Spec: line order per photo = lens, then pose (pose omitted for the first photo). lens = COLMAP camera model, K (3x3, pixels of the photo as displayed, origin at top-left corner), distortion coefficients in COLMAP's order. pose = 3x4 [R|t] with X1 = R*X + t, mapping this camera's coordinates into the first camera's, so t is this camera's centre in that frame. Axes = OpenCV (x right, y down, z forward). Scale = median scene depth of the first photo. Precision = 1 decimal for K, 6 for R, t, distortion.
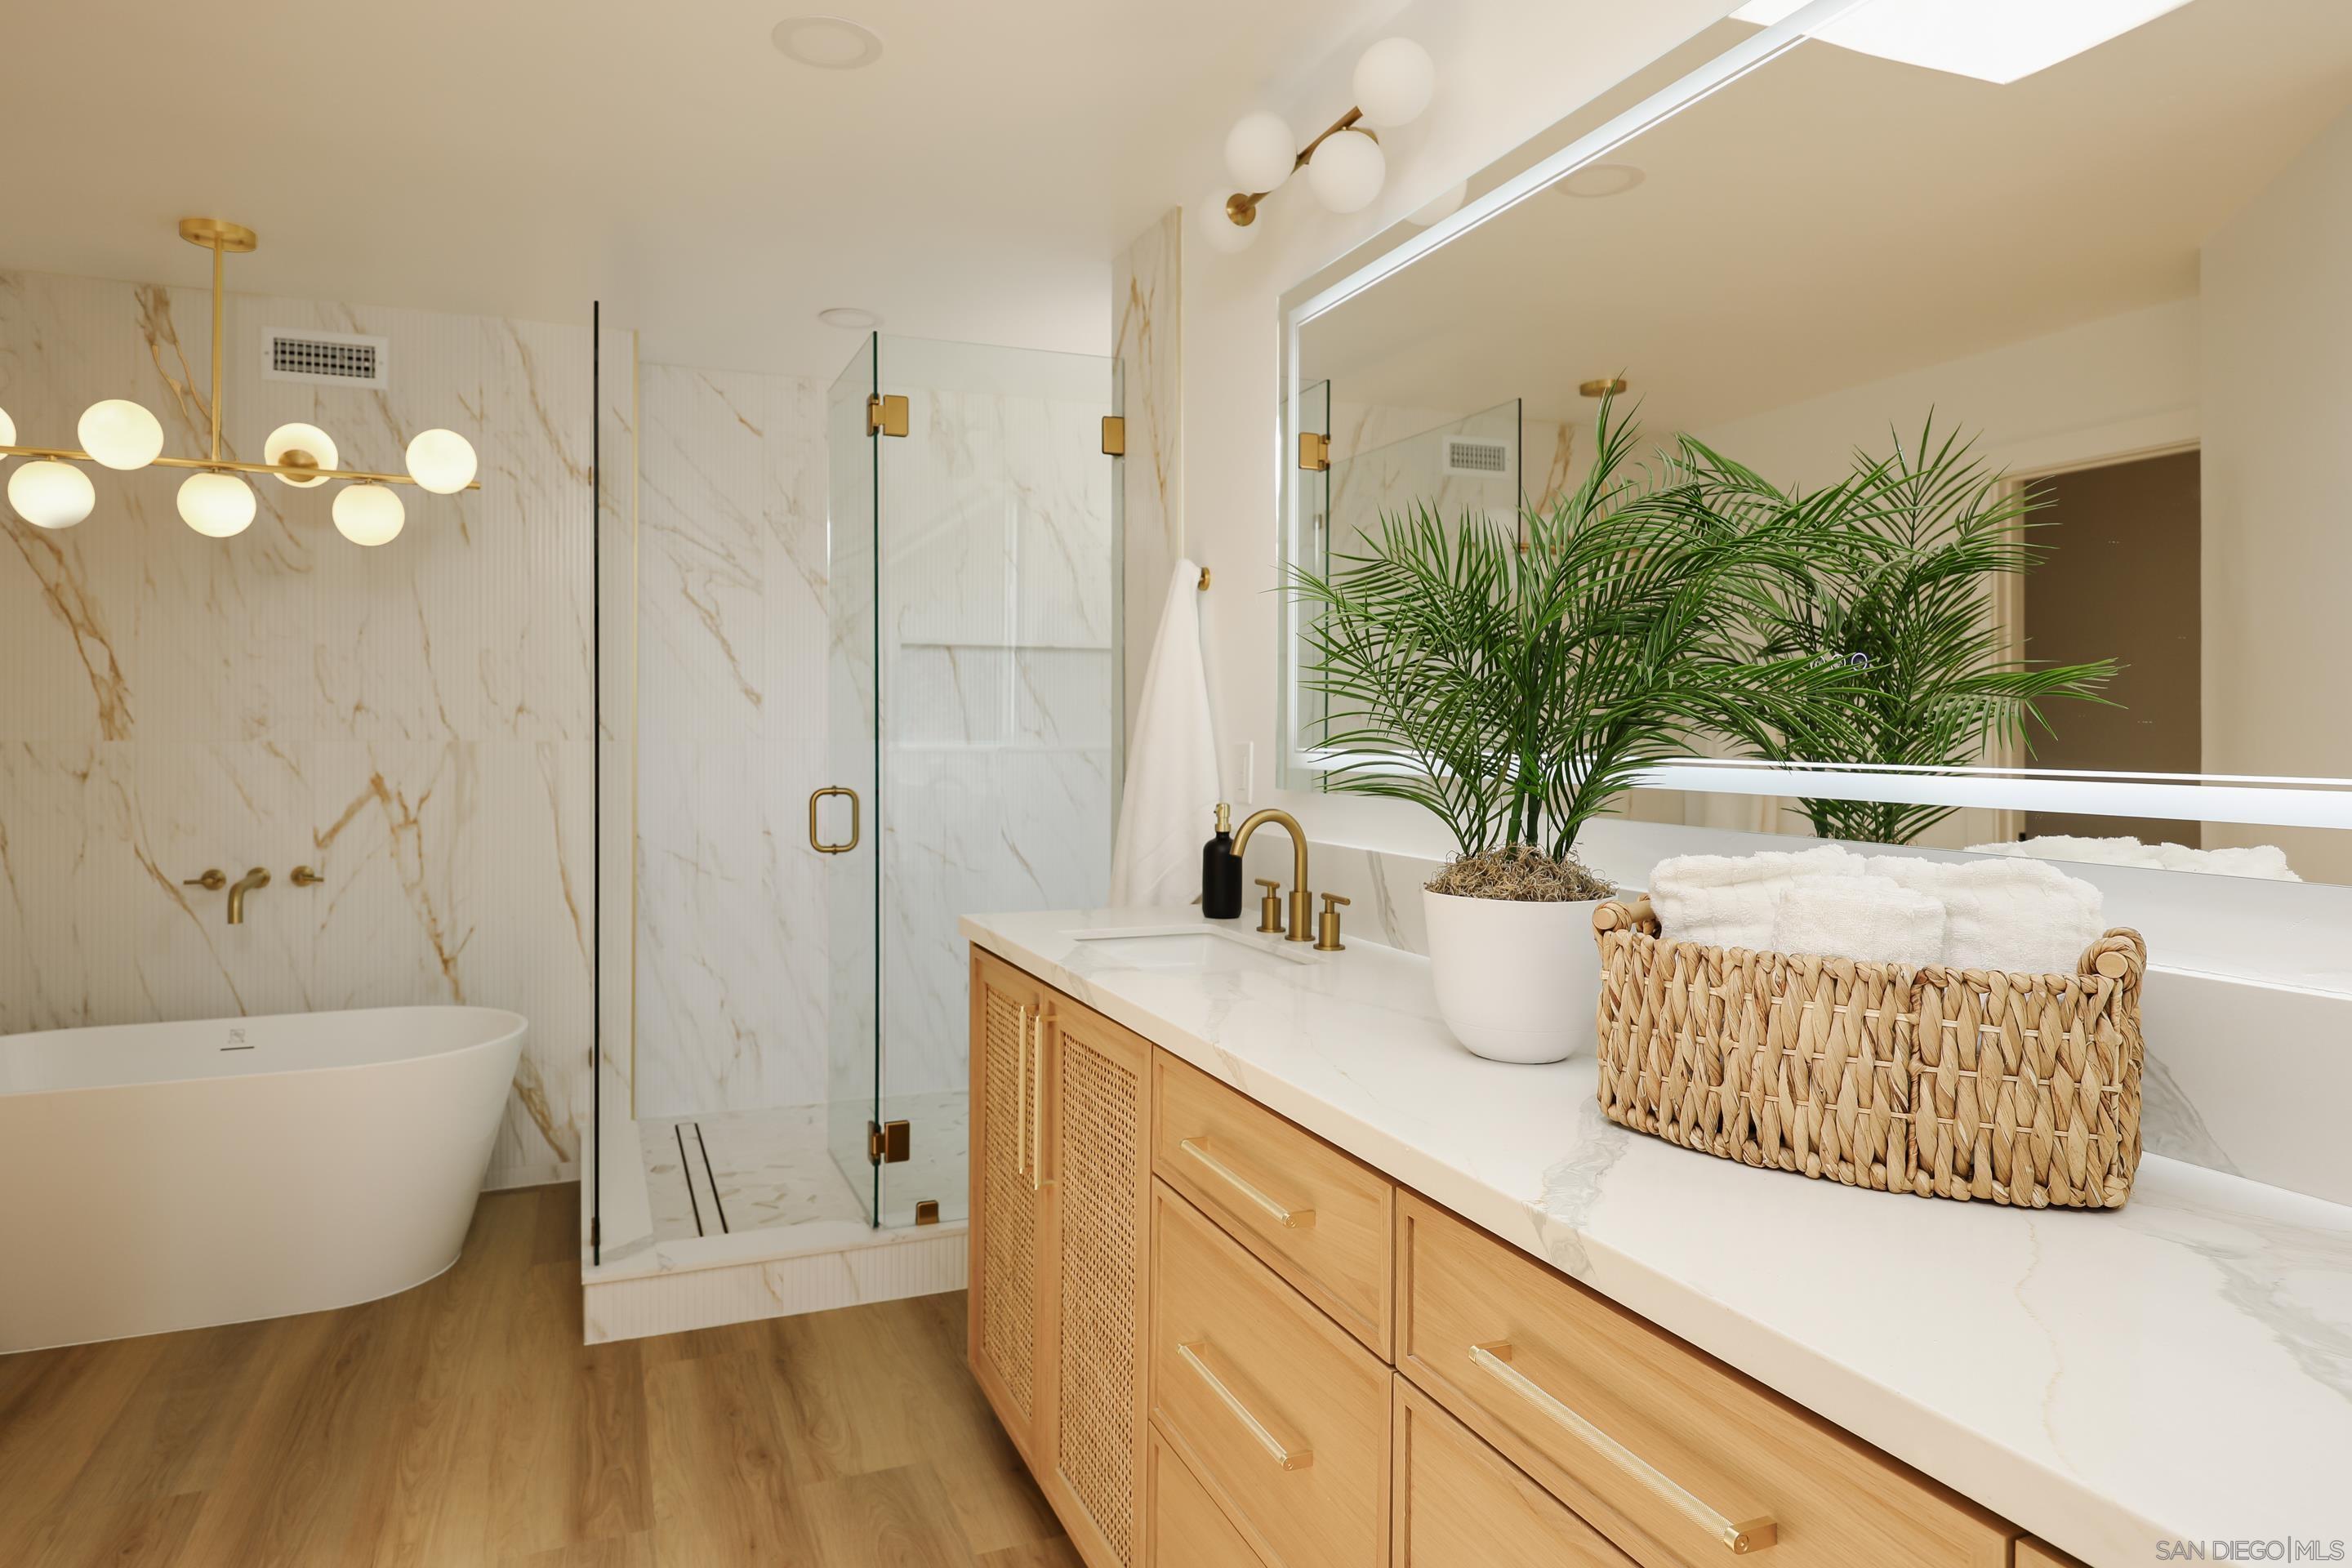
lens RADIAL K [[1632.4, 0, 1168.0], [0, 1632.4, 782.6], [0, 0, 1]] dist [-0.005872, 0.002746]
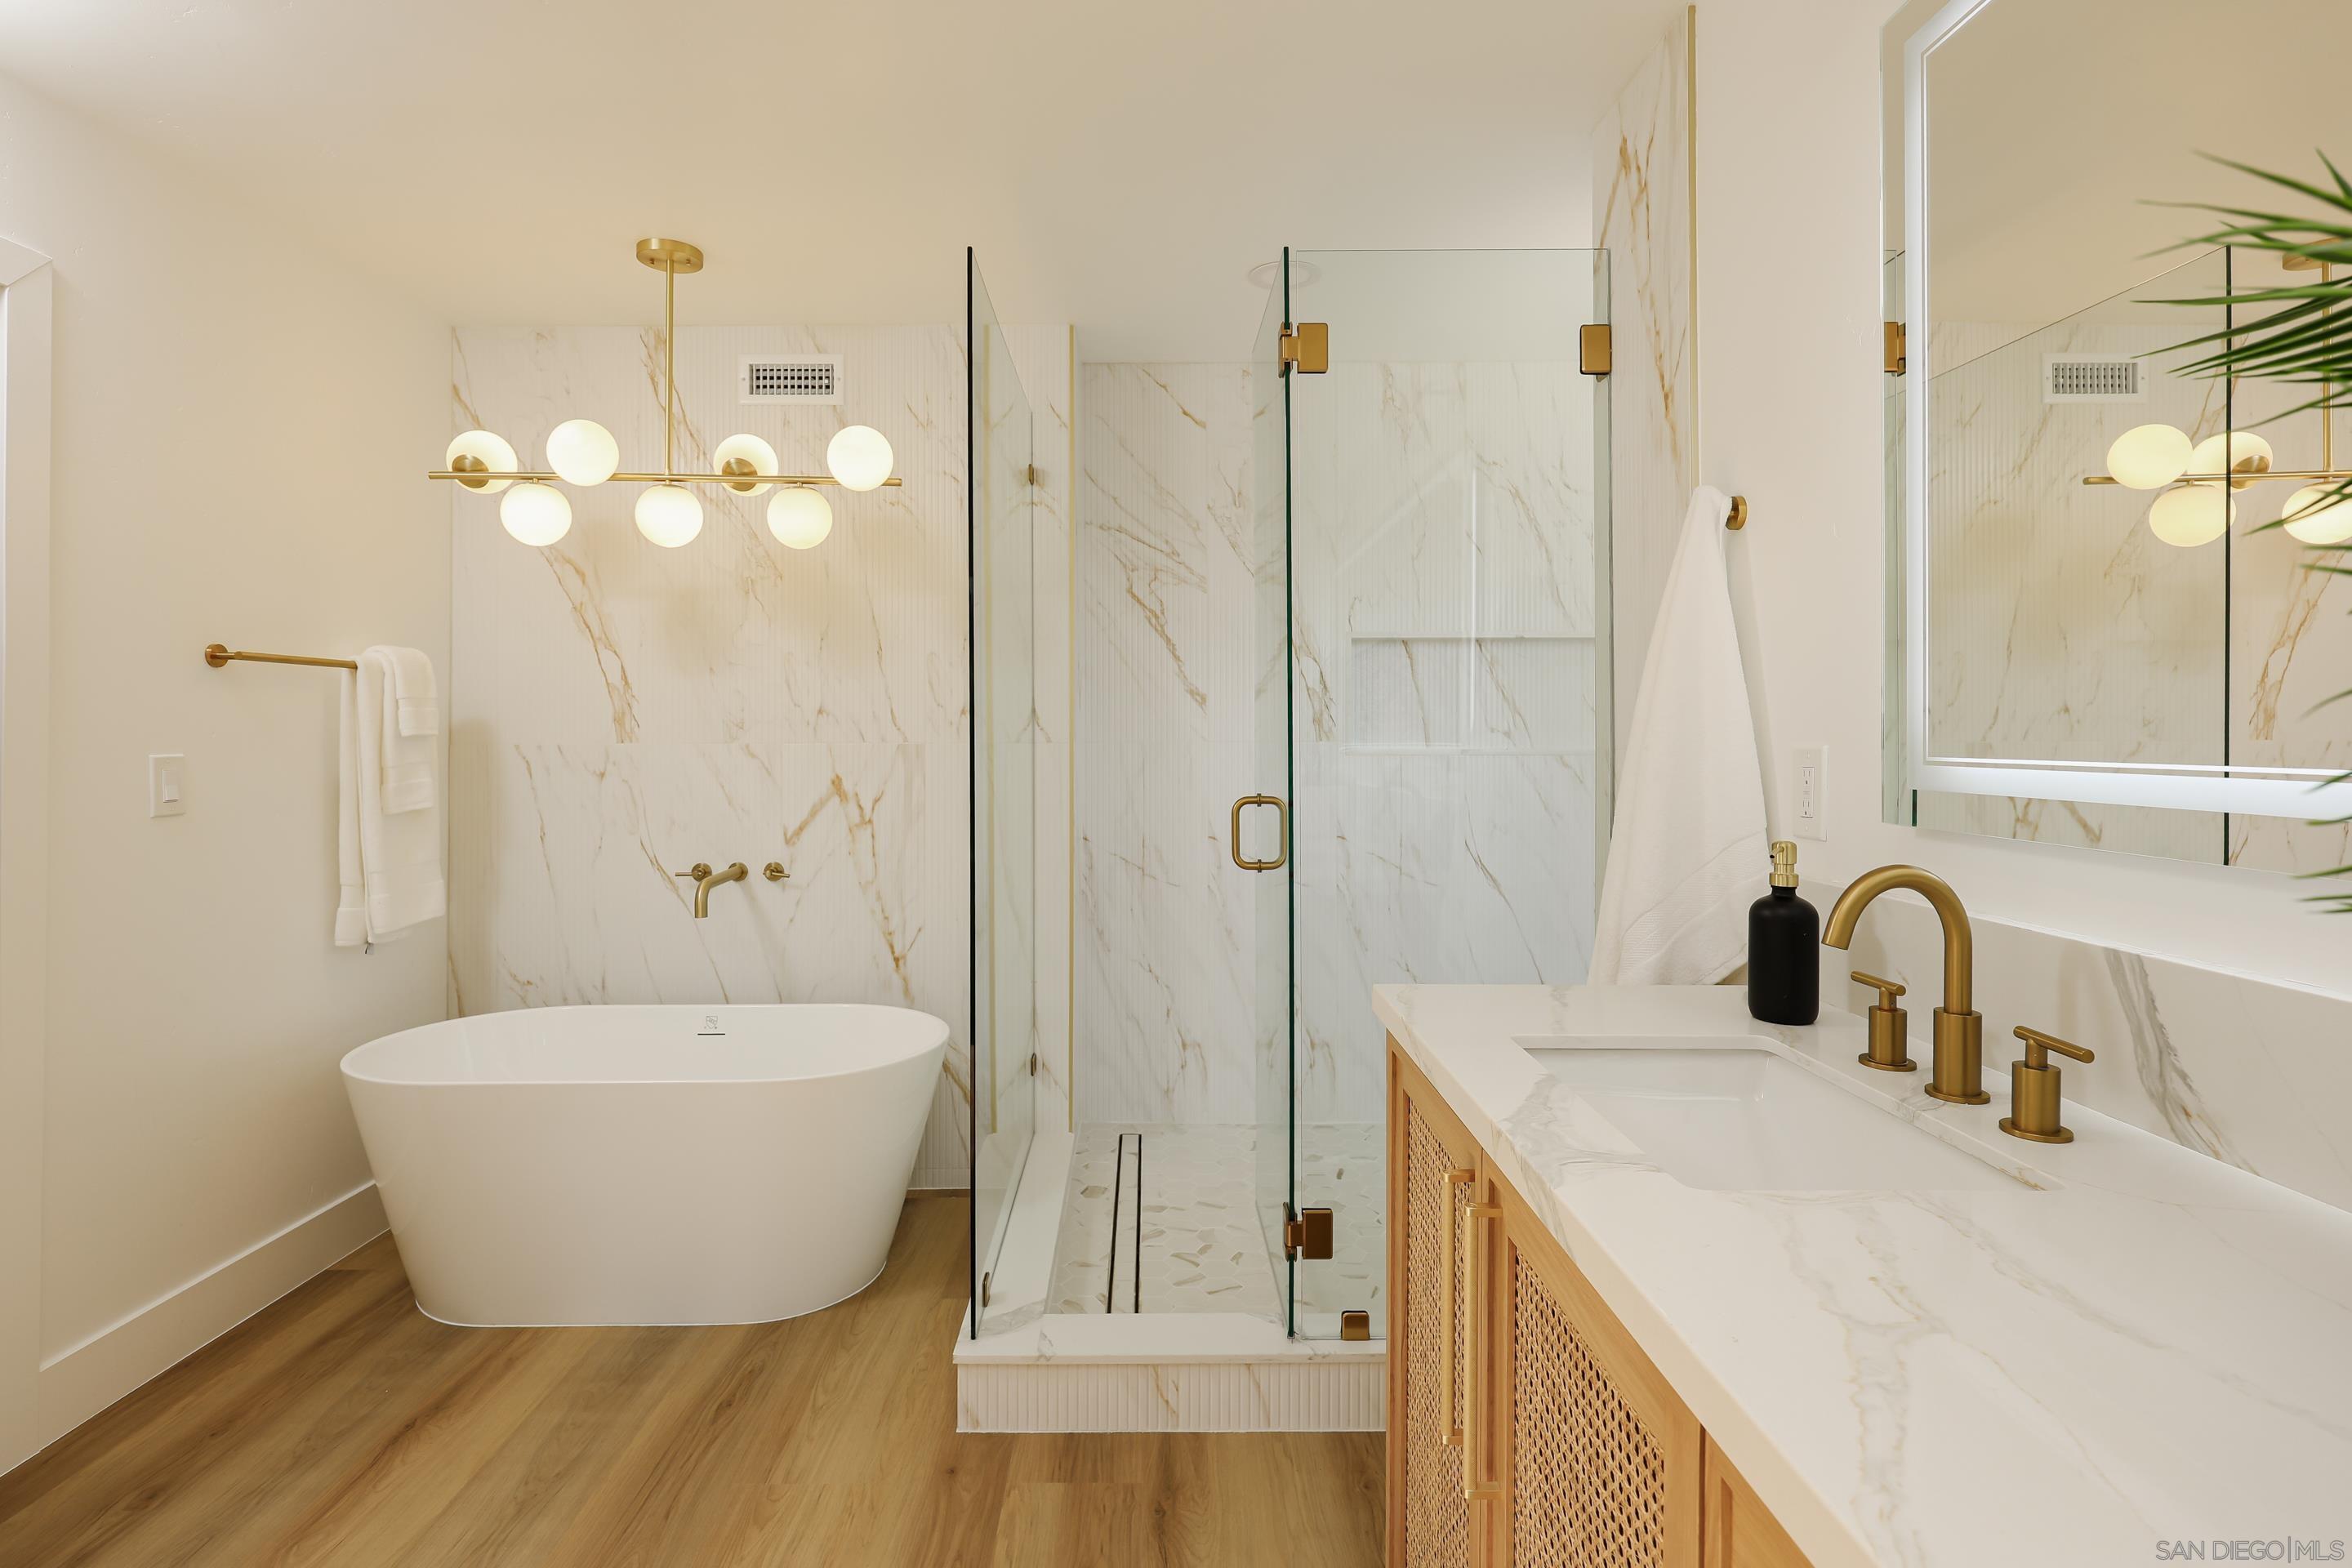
lens RADIAL K [[1270.7, 0, 1106.1], [0, 1270.7, 727.3], [0, 0, 1]] dist [-0.002439, 0.000386]
pose [[0.921197, -0.005650, -0.389054, -0.014395], [-0.008378, 0.999375, -0.034351, -0.010830], [0.389005, 0.034903, 0.920574, 0.366665]]
